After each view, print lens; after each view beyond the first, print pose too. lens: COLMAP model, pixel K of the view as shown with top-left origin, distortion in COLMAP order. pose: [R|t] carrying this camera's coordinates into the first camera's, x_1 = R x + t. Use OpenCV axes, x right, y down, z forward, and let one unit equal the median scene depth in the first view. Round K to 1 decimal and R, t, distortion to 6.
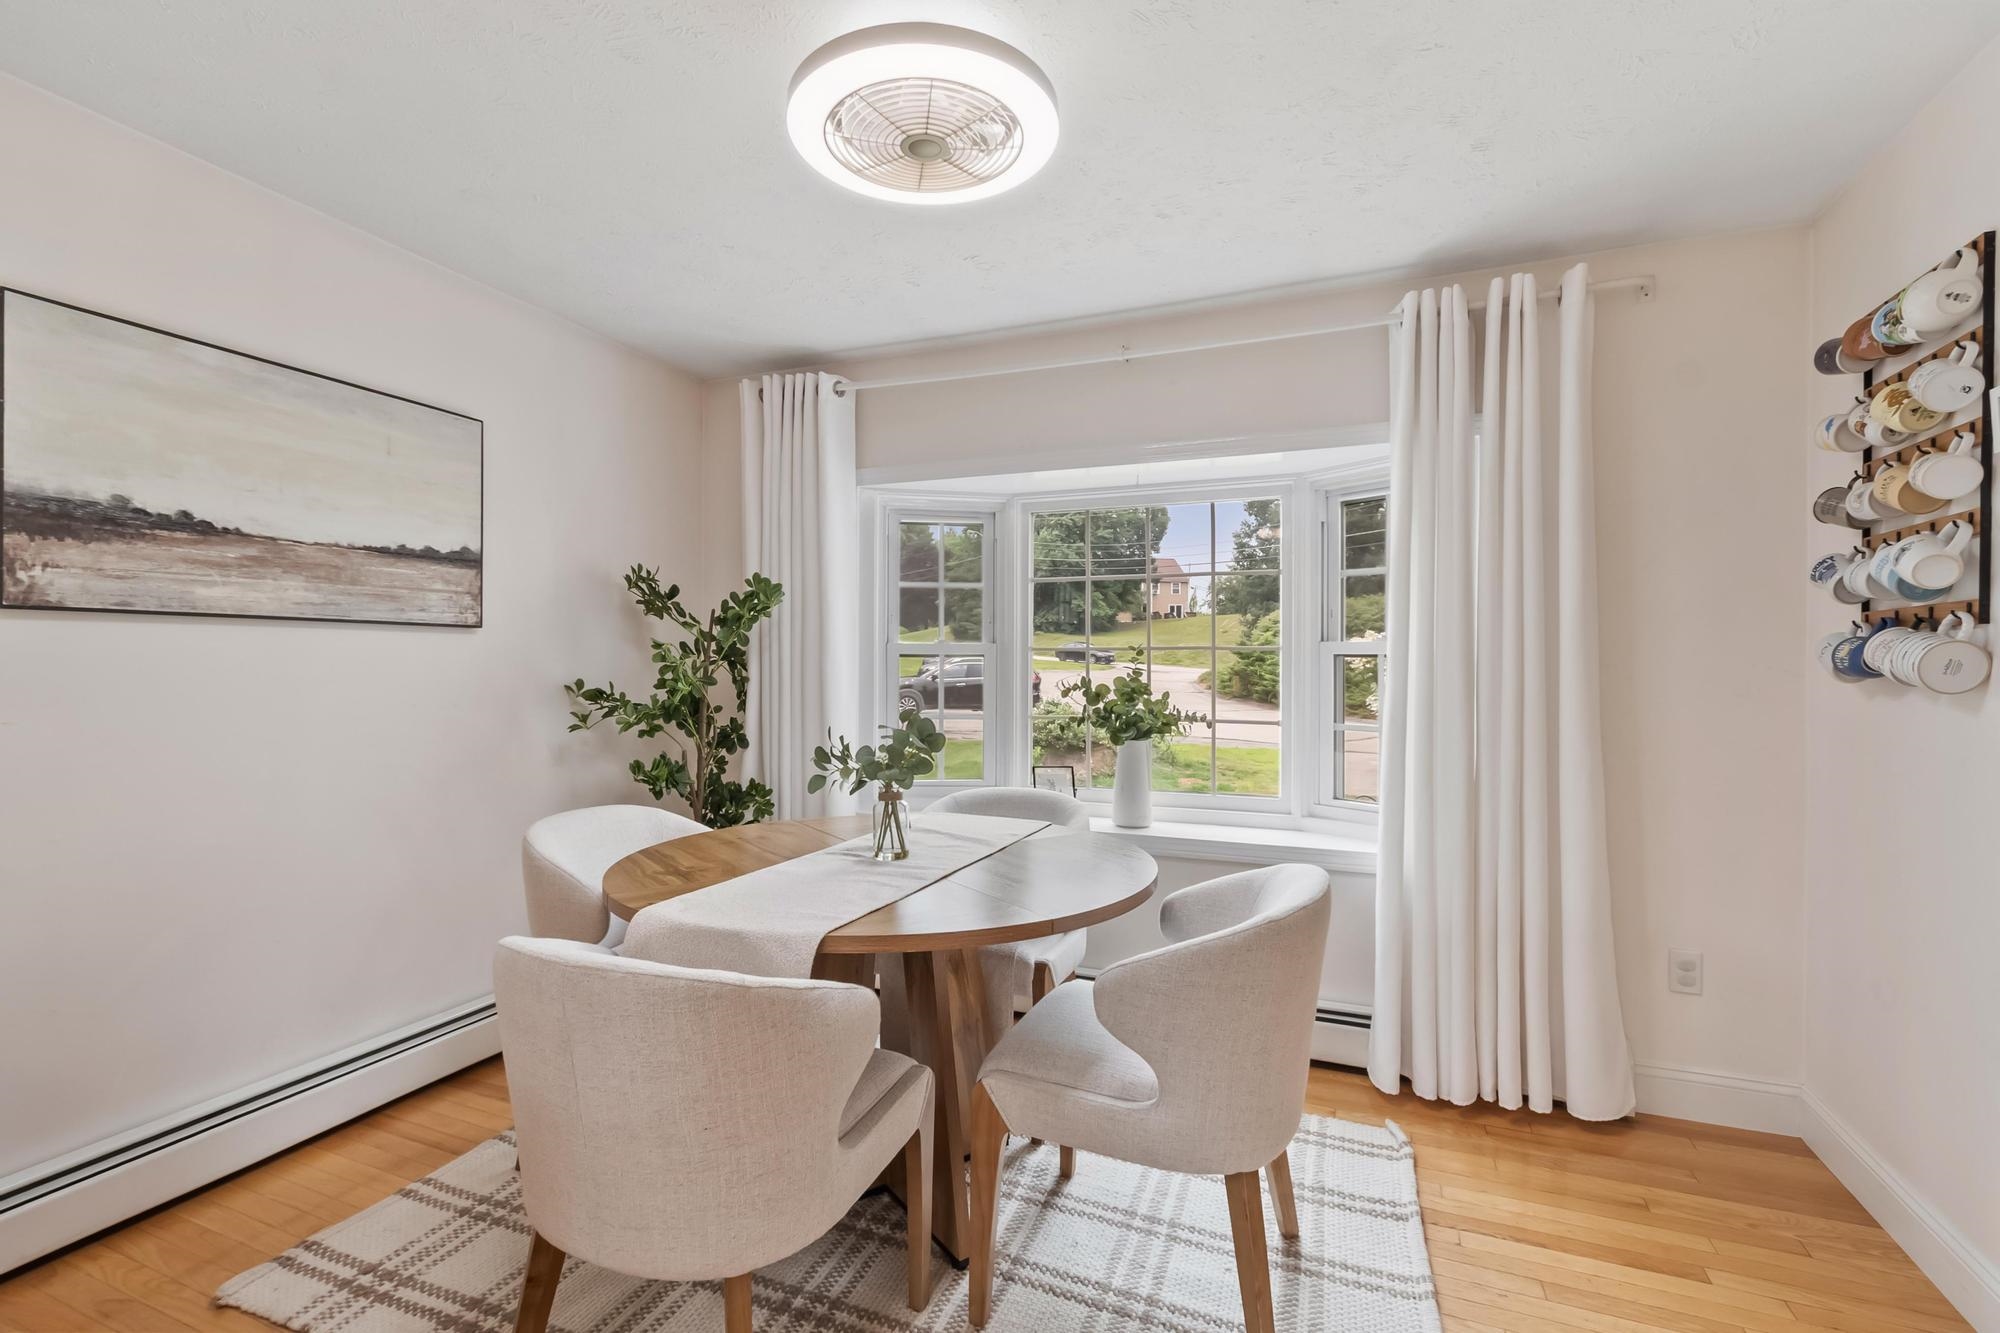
lens RADIAL K [[890.8, 0, 998.7], [0, 890.8, 667.9], [0, 0, 1]] dist [-0.003725, -0.000354]
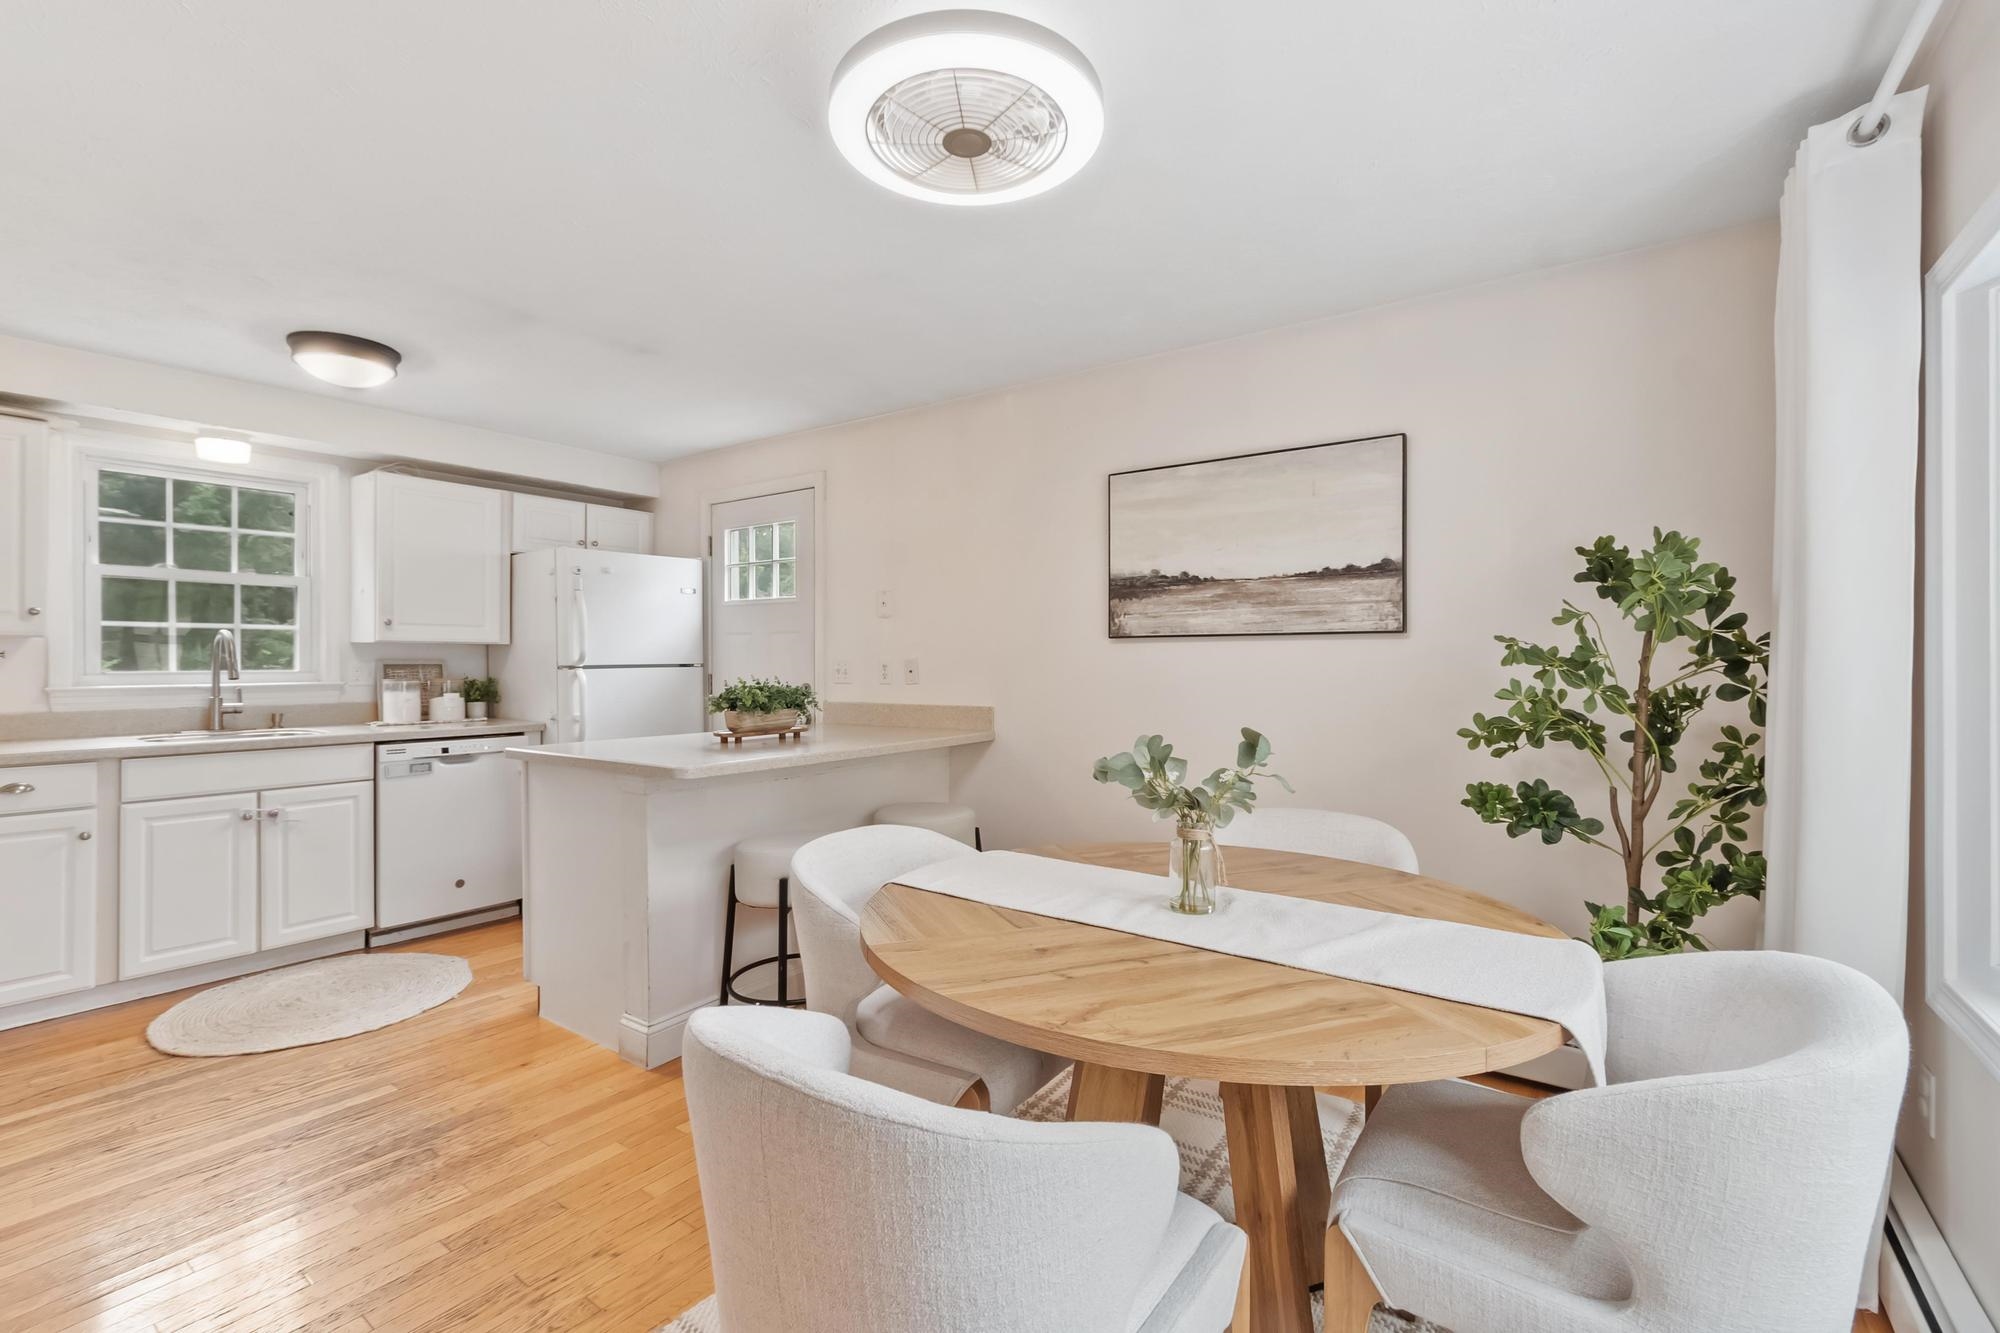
lens RADIAL K [[890.8, 0, 999.1], [0, 890.8, 664.0], [0, 0, 1]] dist [-0.003725, -0.000354]
pose [[-0.214927, 0.000960, -0.976630, 0.656886], [-0.001000, 0.999999, 0.001203, -0.010484], [0.976630, 0.001235, -0.214926, 0.919700]]
